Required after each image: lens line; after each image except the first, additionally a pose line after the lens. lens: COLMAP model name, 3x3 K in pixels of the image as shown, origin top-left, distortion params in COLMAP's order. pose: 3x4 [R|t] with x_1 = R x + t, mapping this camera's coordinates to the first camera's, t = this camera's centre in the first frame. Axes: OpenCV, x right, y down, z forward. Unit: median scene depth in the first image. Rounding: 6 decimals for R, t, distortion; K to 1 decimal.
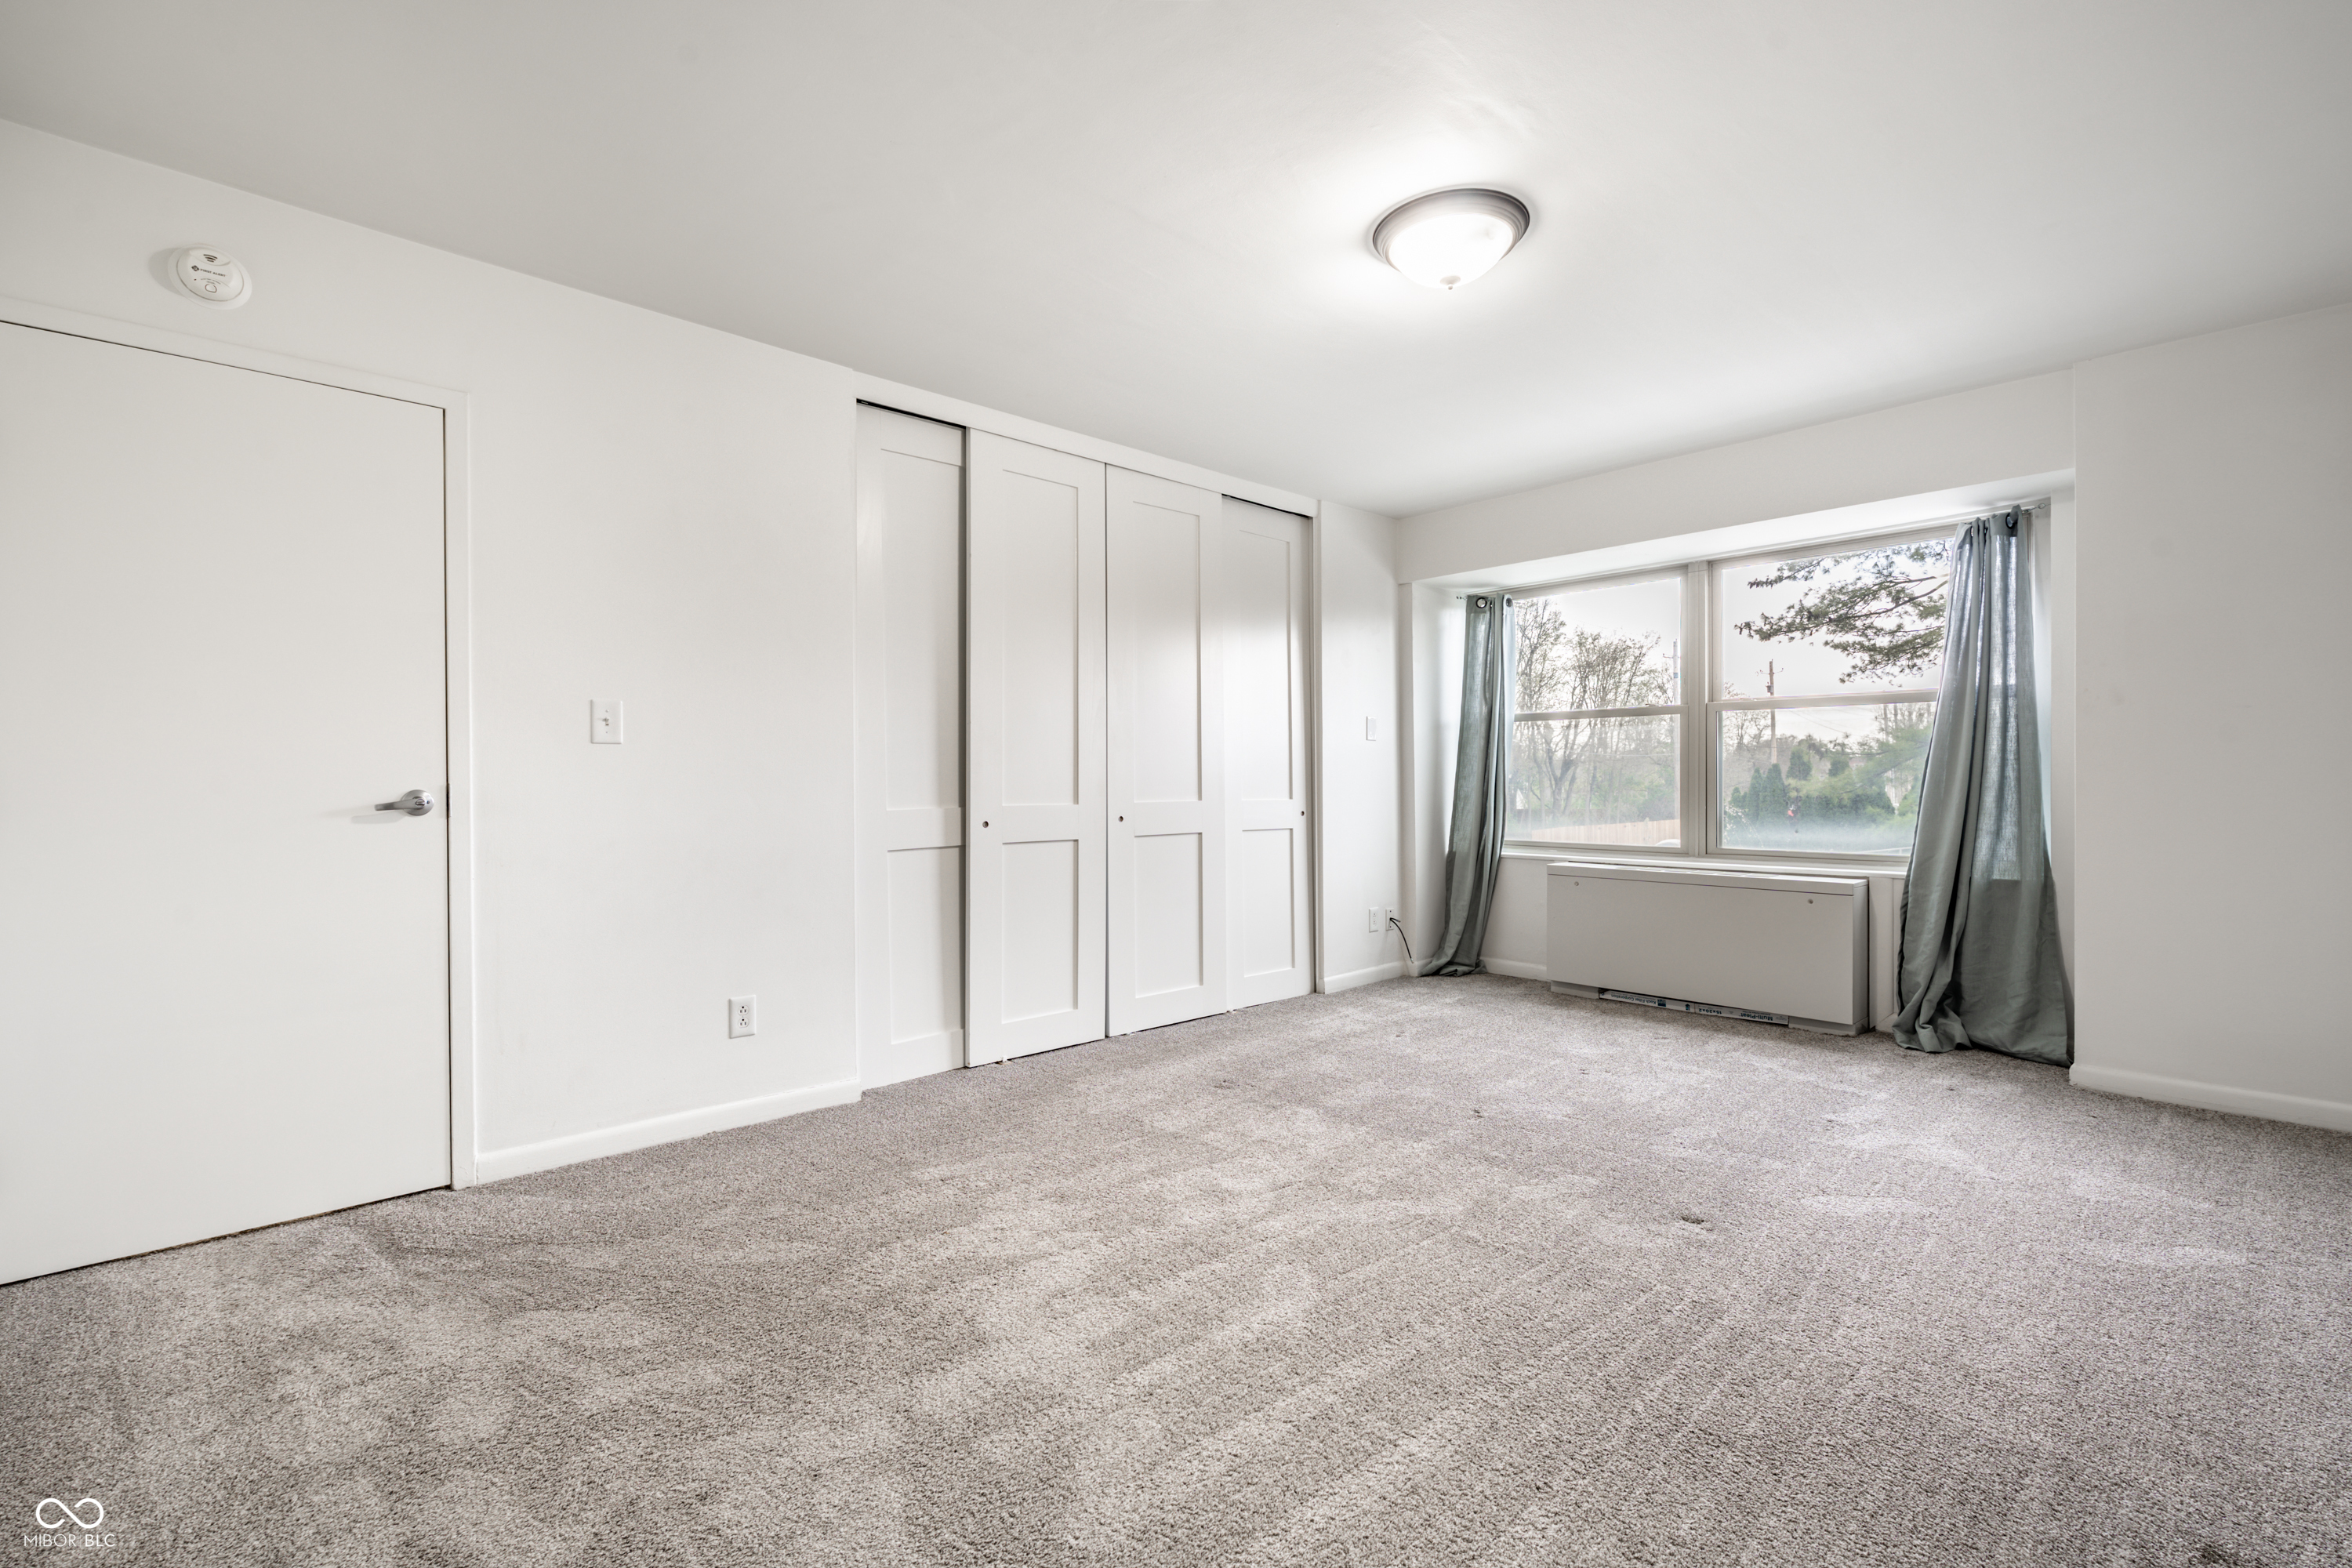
lens RADIAL K [[1028.0, 0, 1176.3], [0, 1028.0, 782.4], [0, 0, 1]] dist [-0.004586, -0.000028]
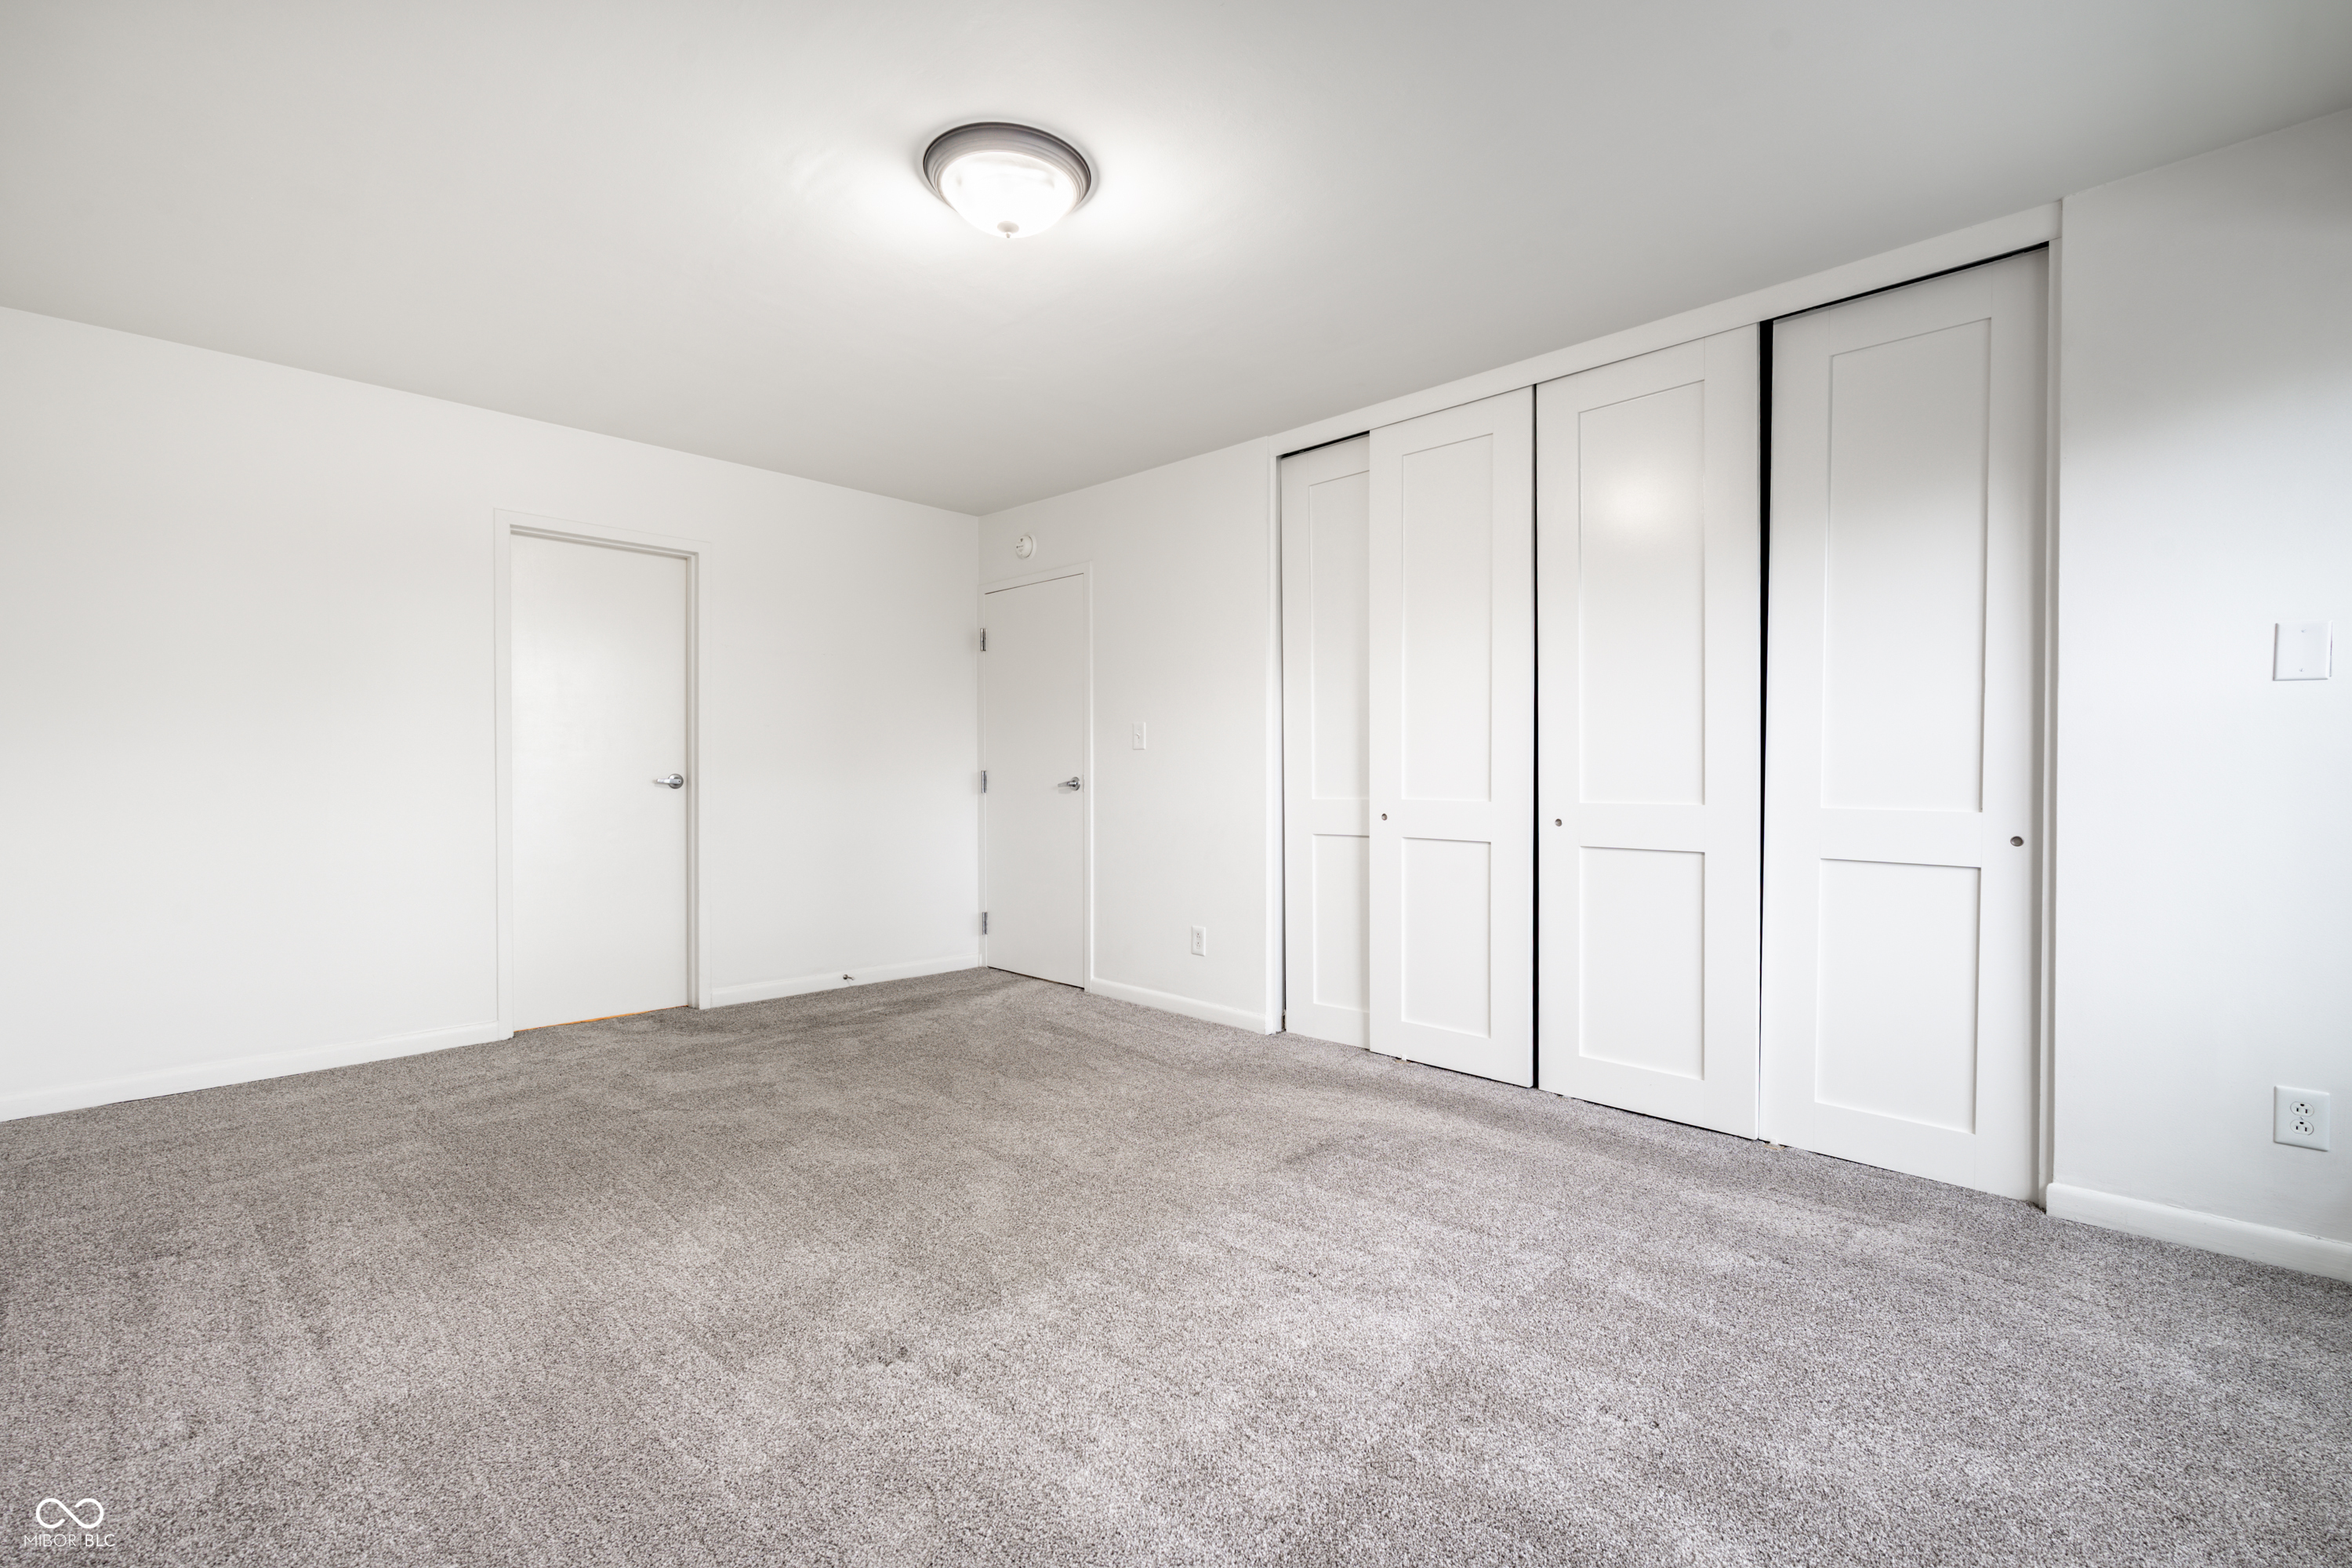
lens RADIAL K [[1028.0, 0, 1181.5], [0, 1028.0, 783.8], [0, 0, 1]] dist [-0.004586, -0.000028]
pose [[0.047239, 0.013425, -0.998793, 0.777073], [-0.004392, 0.999903, 0.013232, -0.003703], [0.998874, 0.003762, 0.047293, 0.725576]]
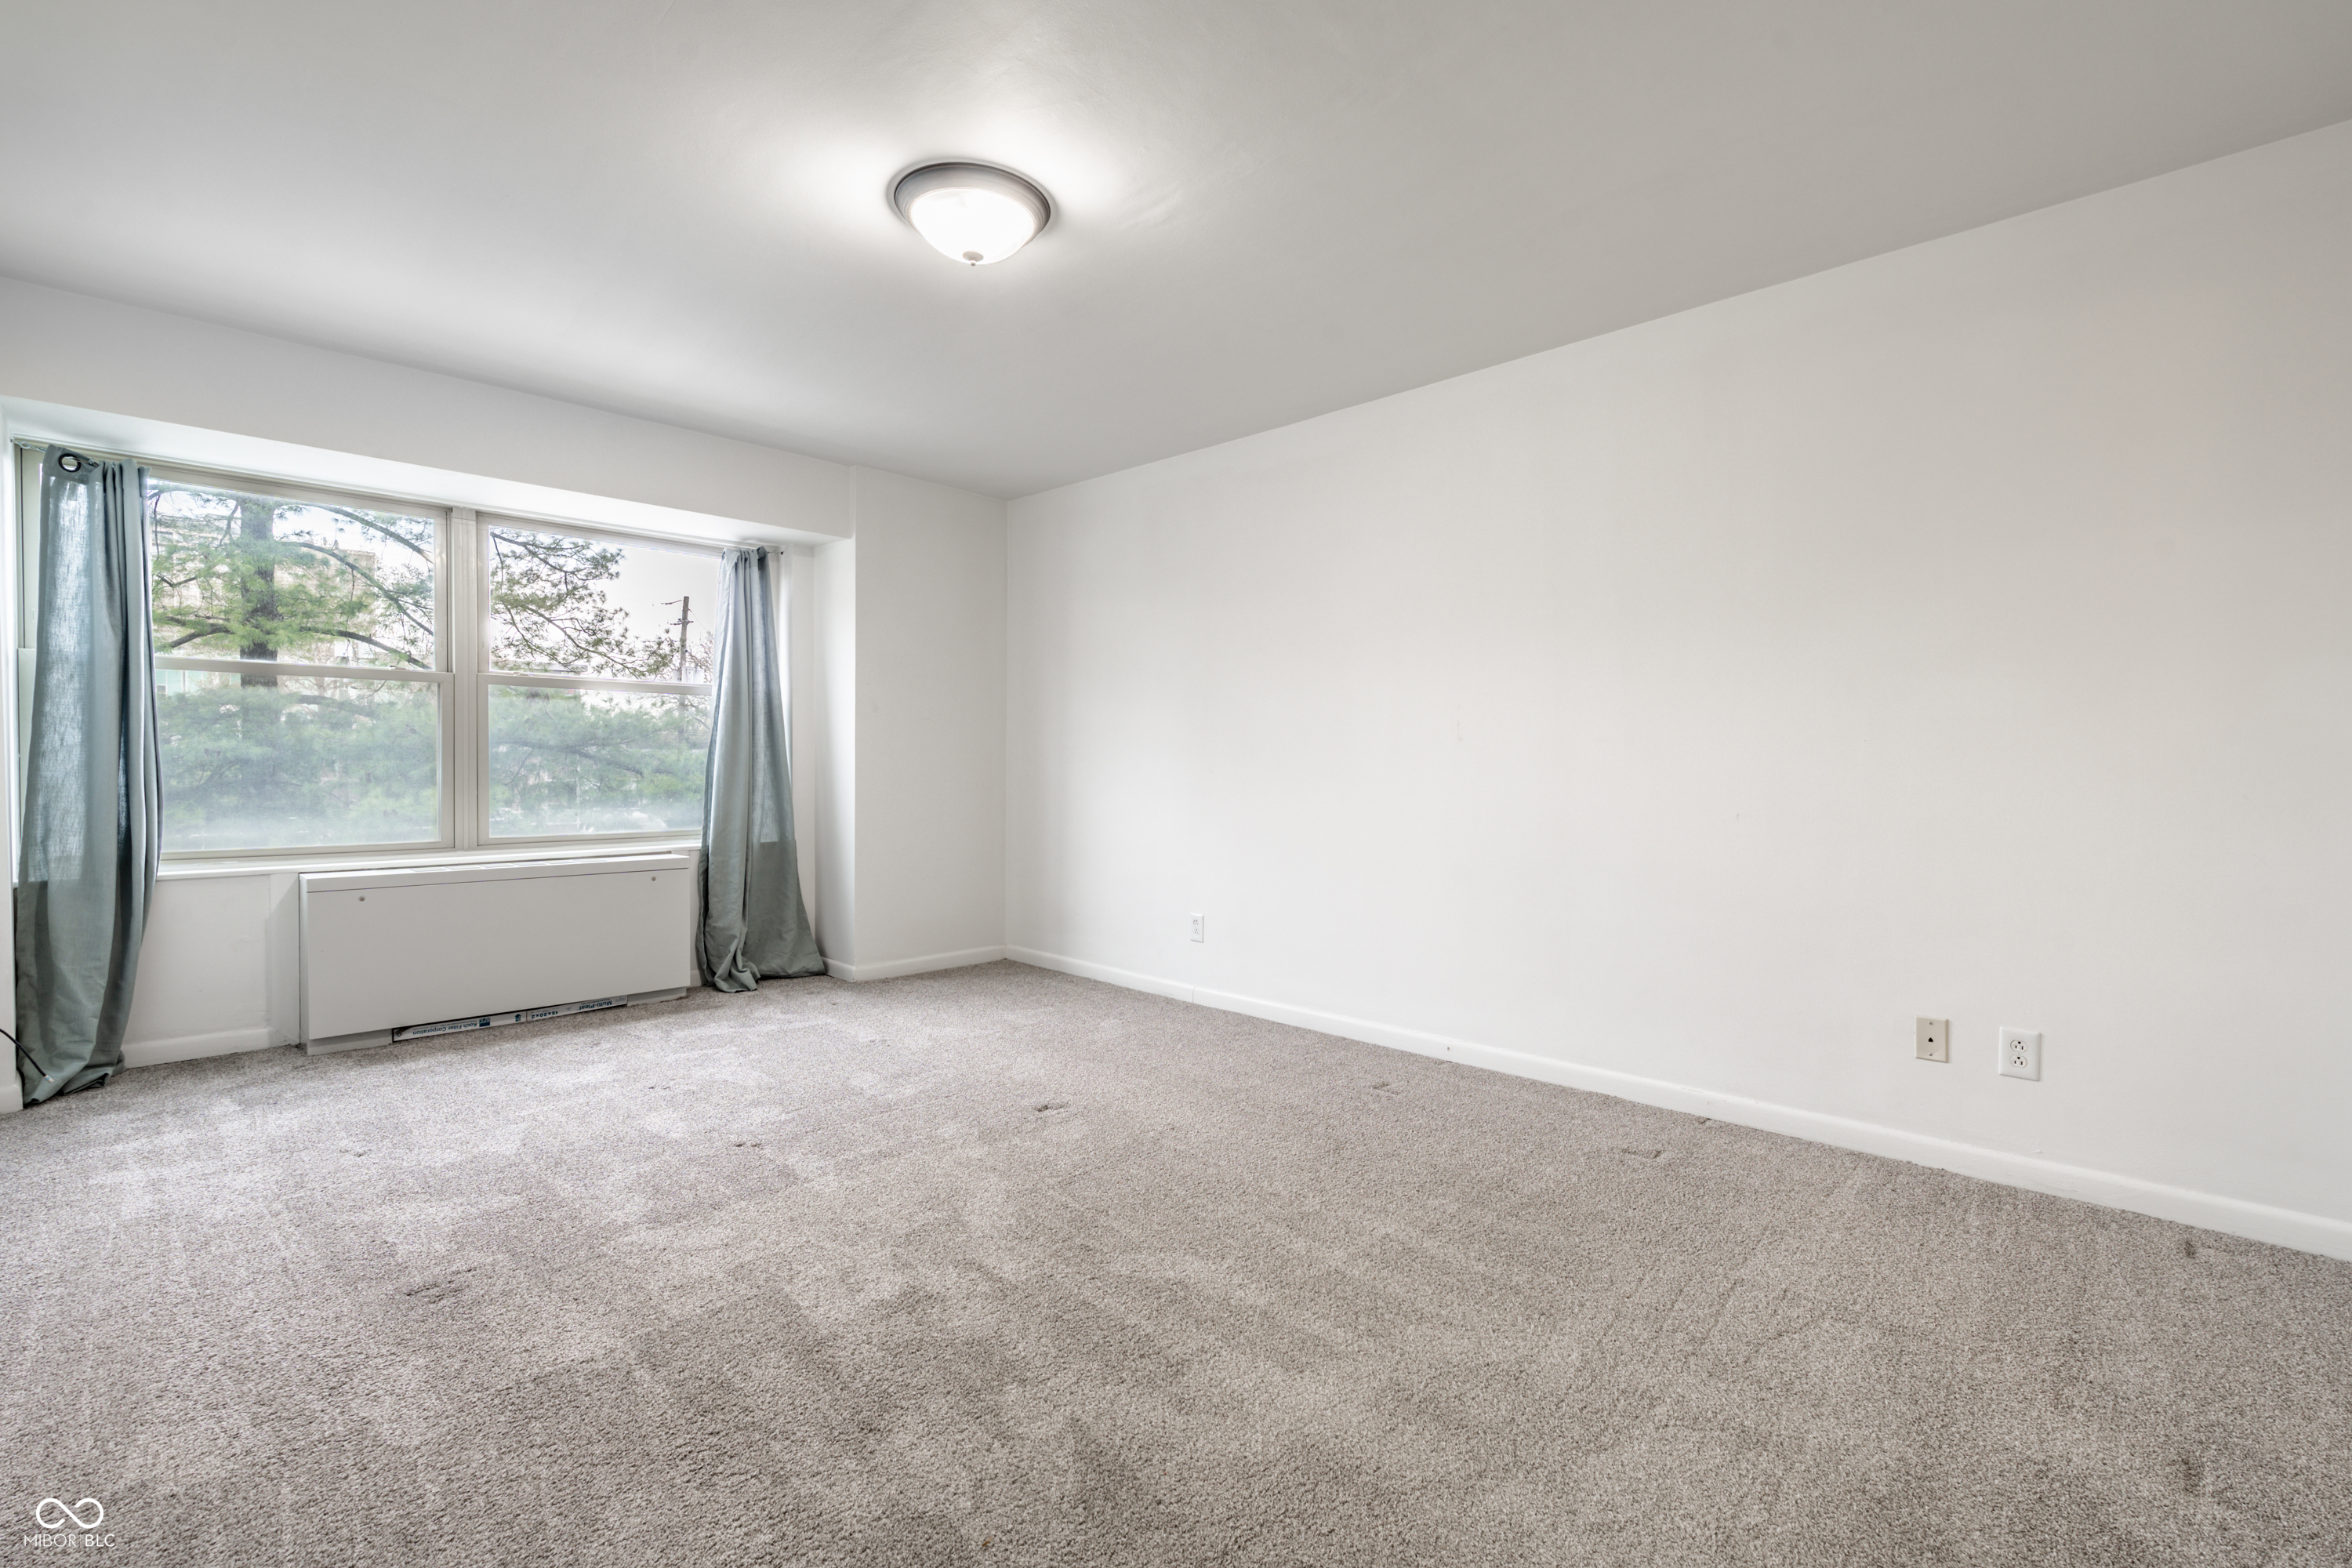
lens RADIAL K [[1028.0, 0, 1176.8], [0, 1028.0, 779.5], [0, 0, 1]] dist [-0.004586, -0.000028]
pose [[-0.042300, -0.011165, 0.999043, -0.478874], [-0.004197, 0.999931, 0.010997, 0.001254], [-0.999096, -0.003728, -0.042344, 0.548852]]
